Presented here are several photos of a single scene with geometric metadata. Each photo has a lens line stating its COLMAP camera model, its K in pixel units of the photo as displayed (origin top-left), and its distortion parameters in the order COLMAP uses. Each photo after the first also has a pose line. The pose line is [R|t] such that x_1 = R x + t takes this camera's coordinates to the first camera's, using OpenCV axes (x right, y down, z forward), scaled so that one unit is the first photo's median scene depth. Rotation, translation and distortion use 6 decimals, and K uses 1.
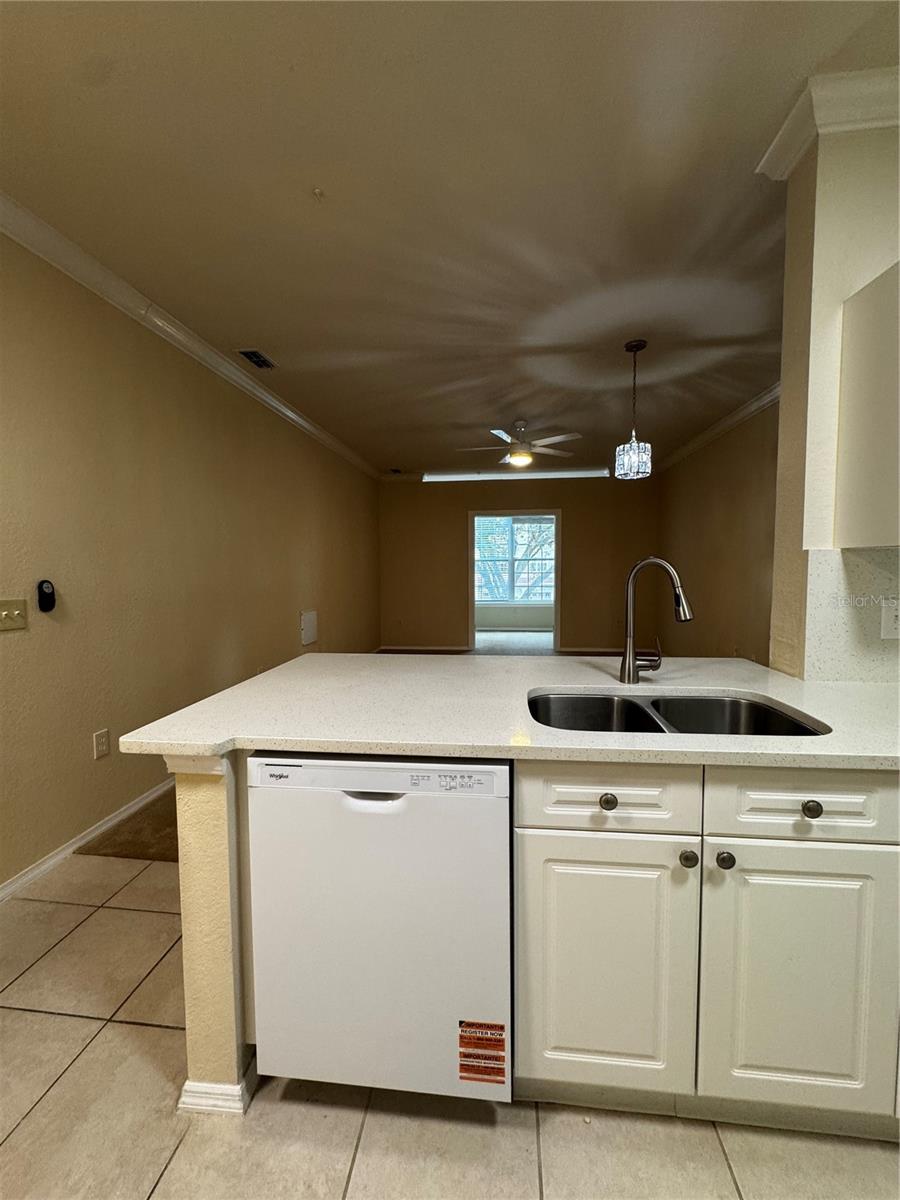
lens RADIAL K [[477.0, 0, 450.4], [0, 477.0, 596.7], [0, 0, 1]] dist [-0.001774, 0.000225]
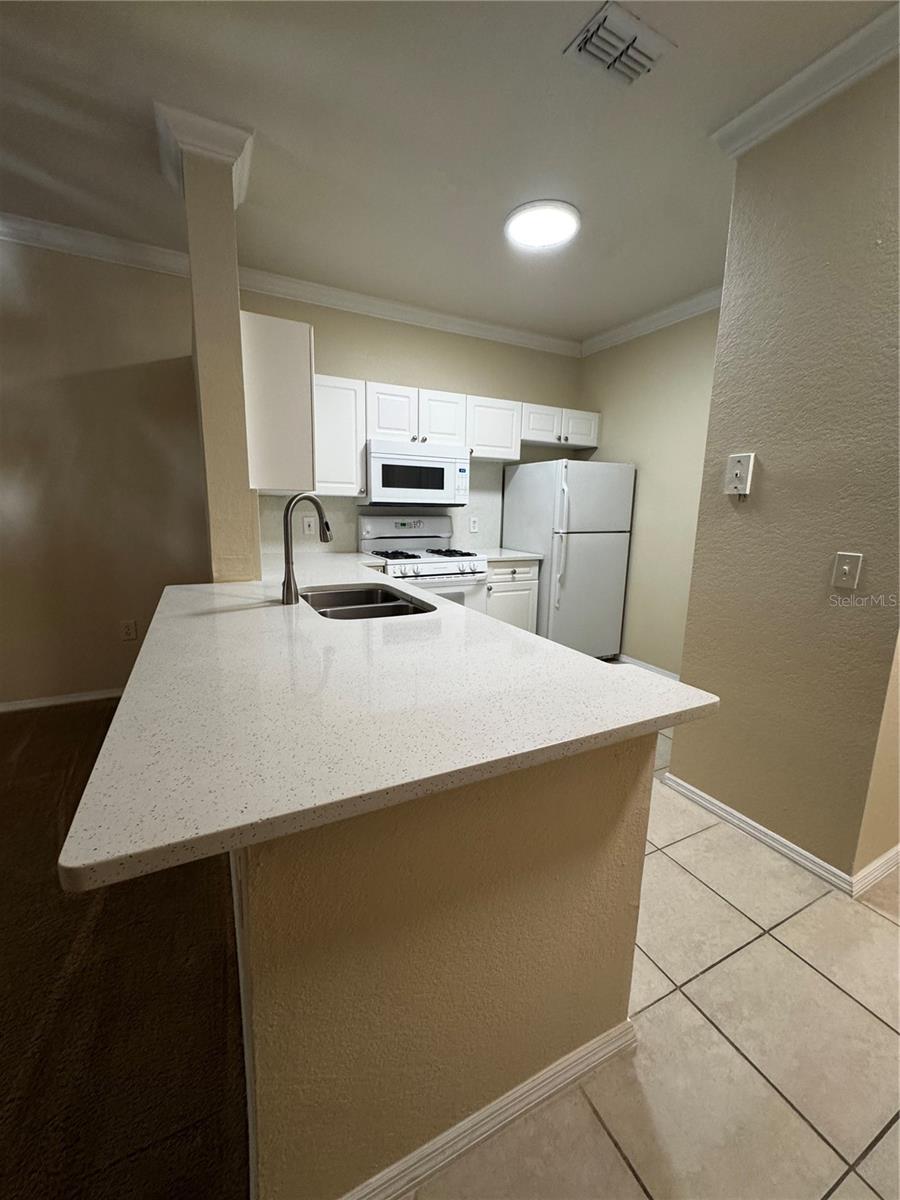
lens RADIAL K [[477.0, 0, 450.4], [0, 477.0, 596.7], [0, 0, 1]] dist [-0.001774, 0.000225]
pose [[-0.548511, -0.163625, 0.819977, -0.512309], [0.035974, 0.975140, 0.218651, -0.047567], [-0.835369, 0.149430, -0.528989, 0.853988]]
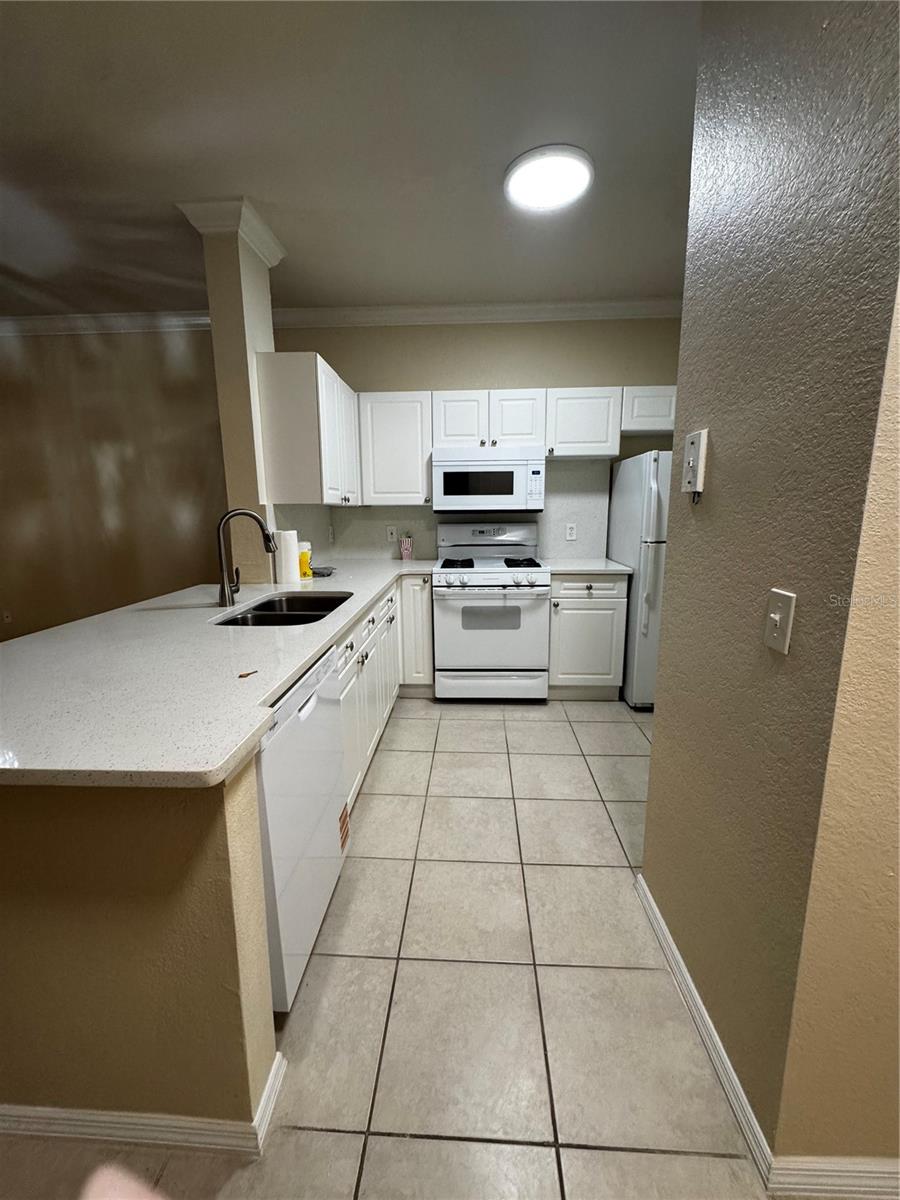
lens RADIAL K [[475.8, 0, 450.5], [0, 475.8, 596.2], [0, 0, 1]] dist [-0.000556, 0.000395]
pose [[-0.061806, -0.179127, 0.981883, -0.622690], [0.073155, 0.980304, 0.183444, -0.026214], [-0.995404, 0.083168, -0.047484, 0.300024]]
